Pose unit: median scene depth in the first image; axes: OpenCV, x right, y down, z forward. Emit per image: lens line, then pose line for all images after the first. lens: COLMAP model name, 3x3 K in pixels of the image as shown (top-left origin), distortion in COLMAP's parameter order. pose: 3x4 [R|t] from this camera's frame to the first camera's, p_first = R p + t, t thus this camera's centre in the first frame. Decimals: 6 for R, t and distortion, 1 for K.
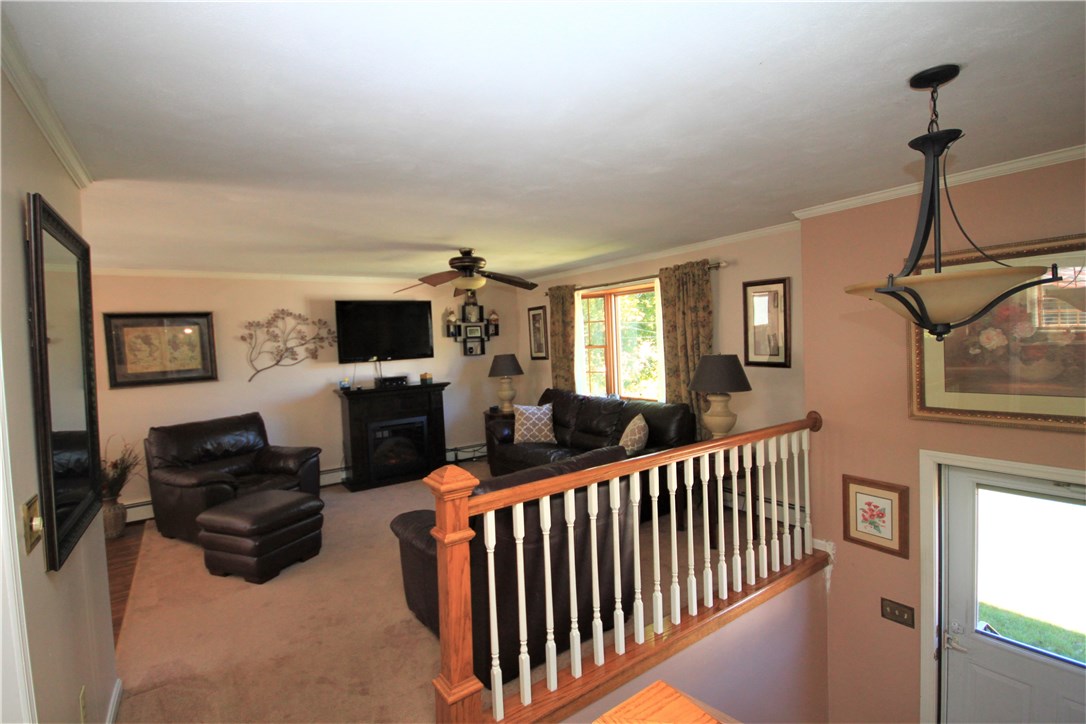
lens RADIAL K [[502.0, 0, 535.8], [0, 502.0, 357.9], [0, 0, 1]] dist [0.009590, -0.009835]
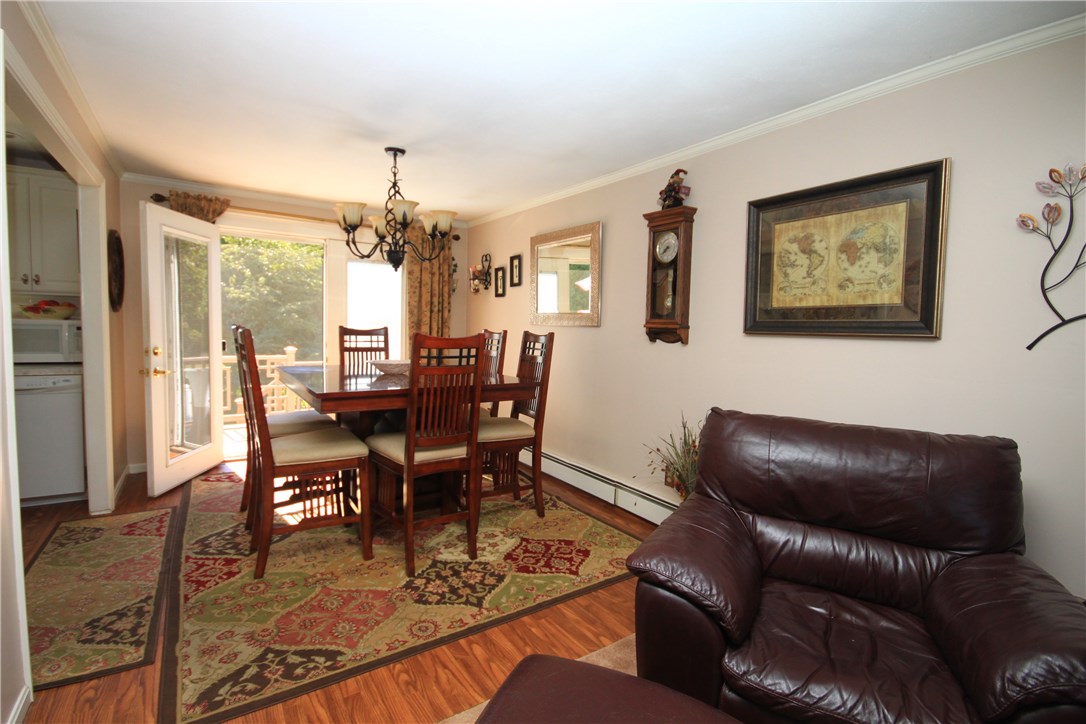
lens RADIAL K [[502.0, 0, 535.8], [0, 502.0, 357.9], [0, 0, 1]] dist [0.009590, -0.009835]
pose [[-0.021482, 0.107320, -0.993992, -0.250348], [-0.063968, 0.992037, 0.108491, 0.043014], [0.997721, 0.065914, -0.014446, 0.764607]]
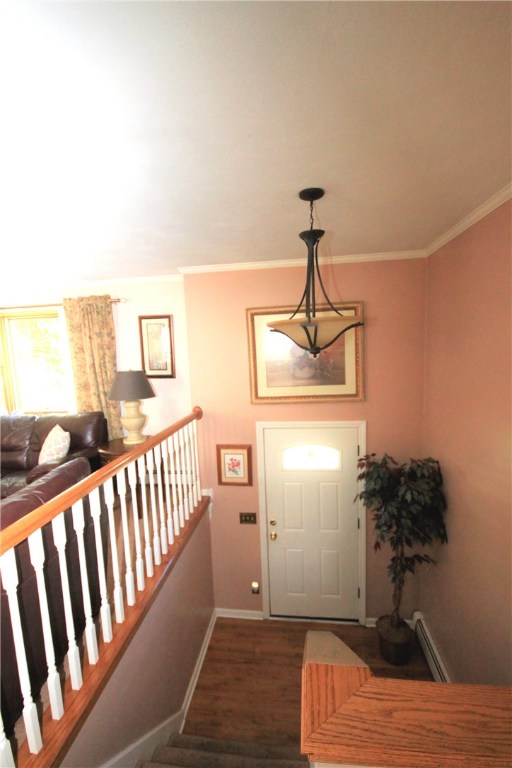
lens RADIAL K [[355.0, 0, 256.0], [0, 355.0, 392.9], [0, 0, 1]] dist [0.009590, -0.009835]
pose [[0.668731, -0.077398, 0.739465, -0.082765], [0.038182, 0.996830, 0.069806, -0.000944], [-0.742524, -0.018447, 0.669566, 0.125016]]
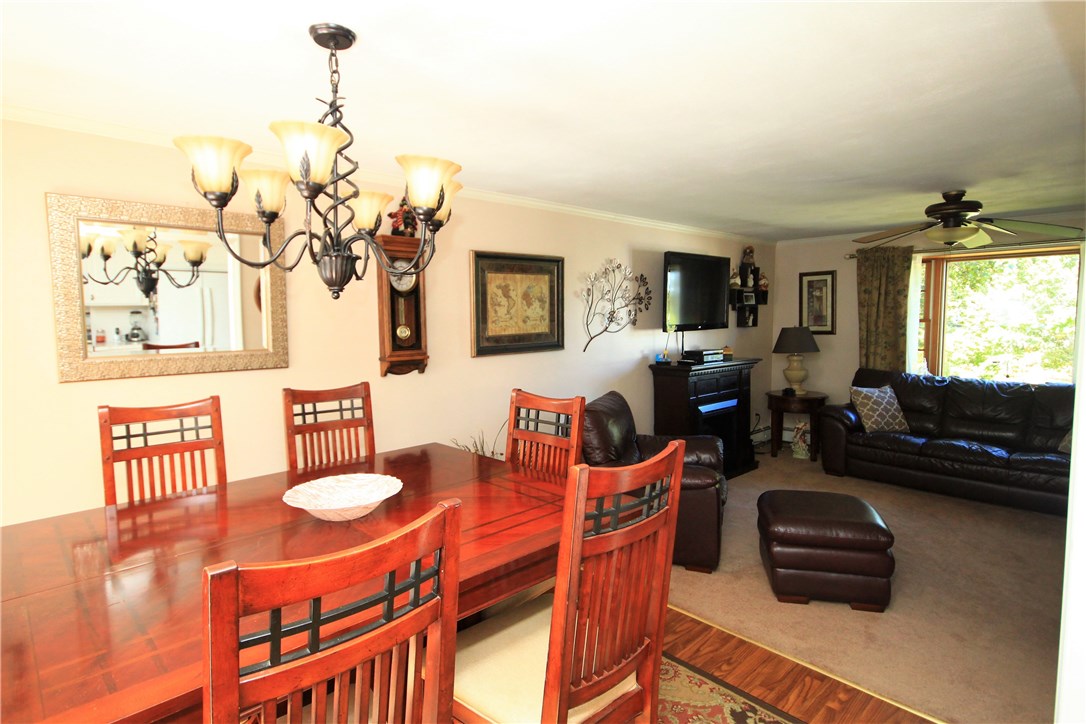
lens RADIAL K [[569.5, 0, 537.9], [0, 569.5, 356.9], [0, 0, 1]] dist [0.011107, 0.000759]
pose [[0.989089, 0.020925, 0.145825, -0.877679], [-0.025575, 0.999220, 0.030091, 0.035234], [-0.145081, -0.033492, 0.988853, 0.168862]]
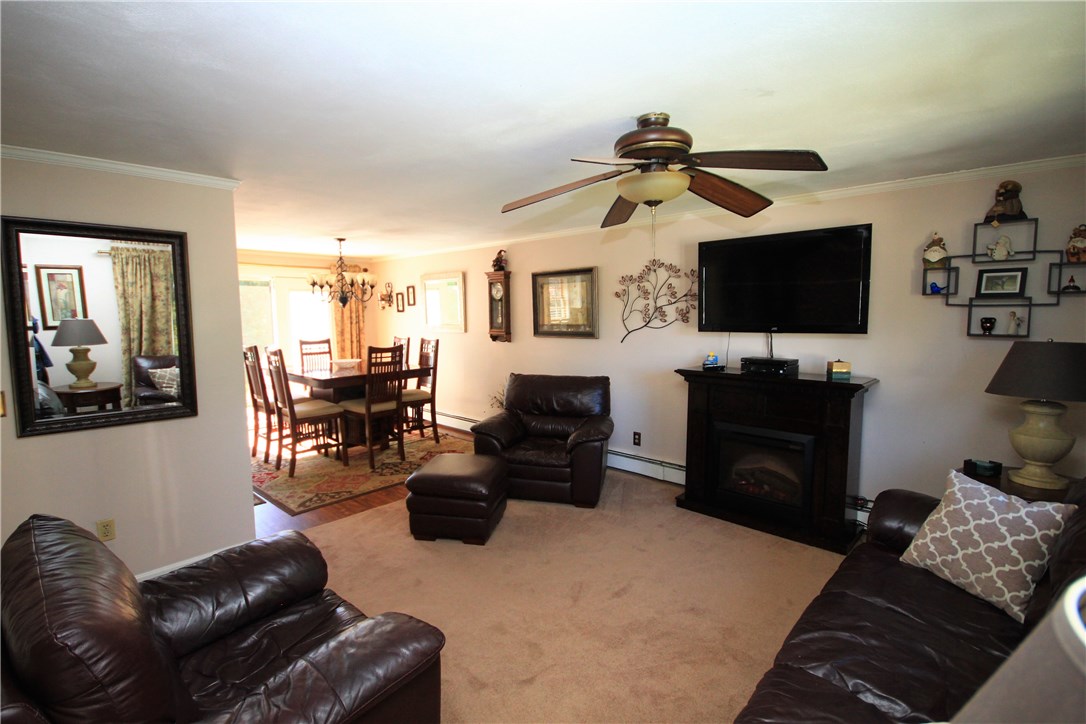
lens RADIAL K [[502.0, 0, 535.8], [0, 502.0, 357.9], [0, 0, 1]] dist [0.009590, -0.009835]
pose [[0.205788, 0.134373, -0.969327, 0.329241], [-0.034736, 0.990907, 0.129990, -0.043624], [0.977980, 0.006920, 0.208585, 0.752274]]
